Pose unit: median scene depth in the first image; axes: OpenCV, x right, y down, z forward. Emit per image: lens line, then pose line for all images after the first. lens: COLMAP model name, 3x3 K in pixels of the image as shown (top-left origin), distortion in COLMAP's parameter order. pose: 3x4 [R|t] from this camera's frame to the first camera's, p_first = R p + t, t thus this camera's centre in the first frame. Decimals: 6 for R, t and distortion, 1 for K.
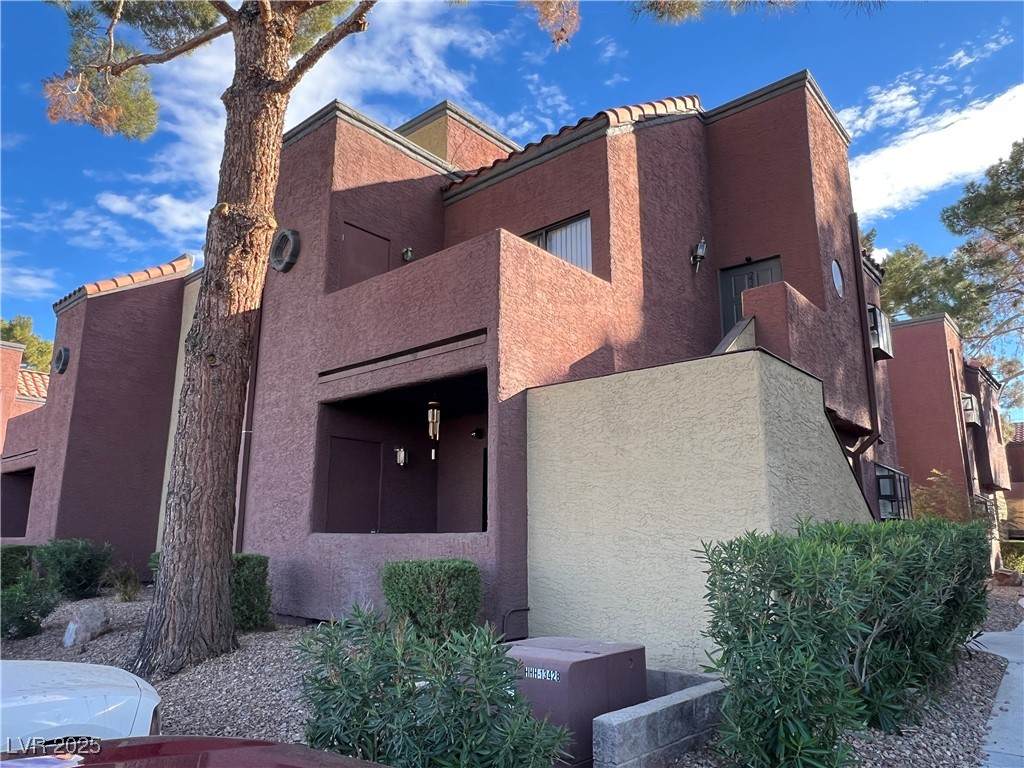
lens RADIAL K [[694.0, 0, 514.0], [0, 694.0, 388.9], [0, 0, 1]] dist [-0.002566, 0.003929]
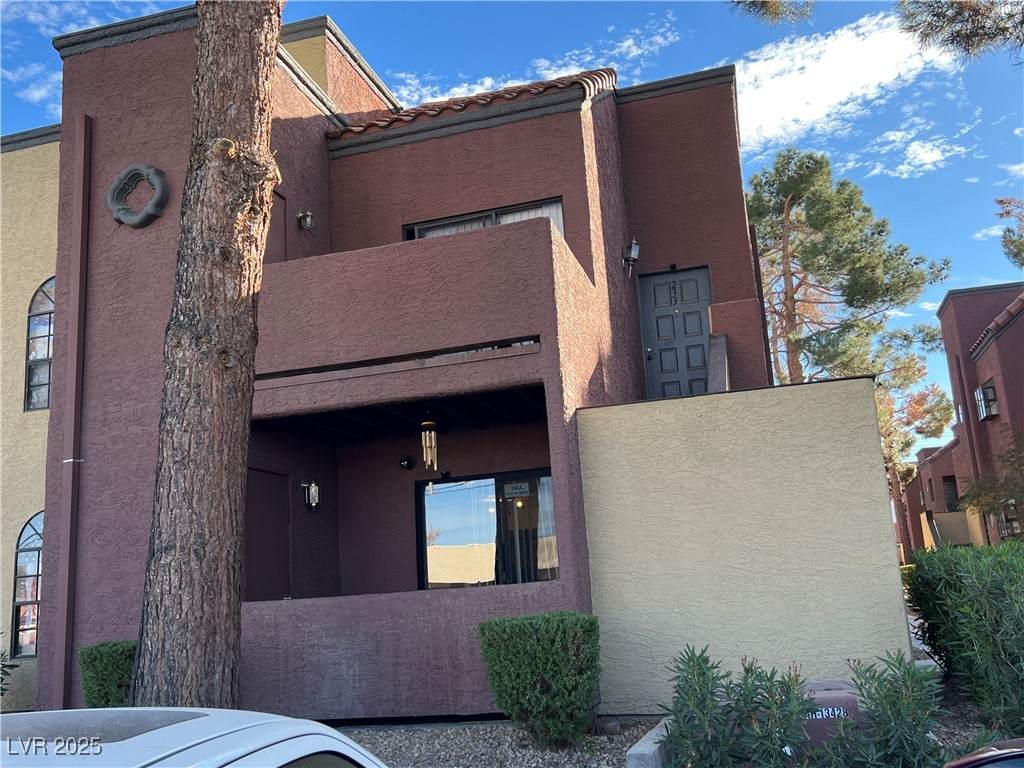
lens RADIAL K [[941.0, 0, 515.5], [0, 941.0, 385.4], [0, 0, 1]] dist [0.048213, 0.000000]
pose [[0.904985, 0.035294, 0.423976, -0.516464], [-0.026812, 0.999303, -0.025957, 0.002457], [-0.424597, 0.012123, 0.905301, -0.006185]]
